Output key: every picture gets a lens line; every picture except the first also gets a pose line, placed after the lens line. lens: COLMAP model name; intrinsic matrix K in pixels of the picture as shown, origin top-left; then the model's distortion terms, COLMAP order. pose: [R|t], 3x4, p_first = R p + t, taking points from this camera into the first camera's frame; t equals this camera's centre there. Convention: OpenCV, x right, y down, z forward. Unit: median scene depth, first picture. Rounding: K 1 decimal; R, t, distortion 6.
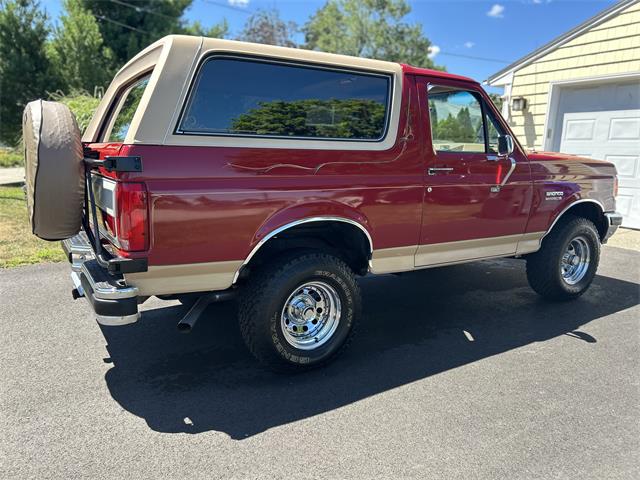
lens RADIAL K [[482.7, 0, 316.1], [0, 482.7, 239.6], [0, 0, 1]] dist [0.048381, -0.061065]
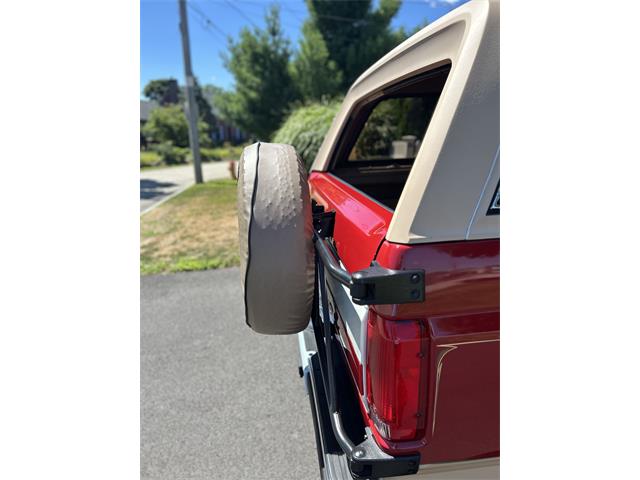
lens RADIAL K [[362.4, 0, 320.0], [0, 362.4, 240.0], [0, 0, 1]] dist [0.013376, -0.000725]
pose [[0.911371, 0.061242, -0.407003, -0.095633], [-0.018701, 0.994008, 0.107692, -0.073206], [0.411160, -0.090536, 0.907056, 0.197605]]
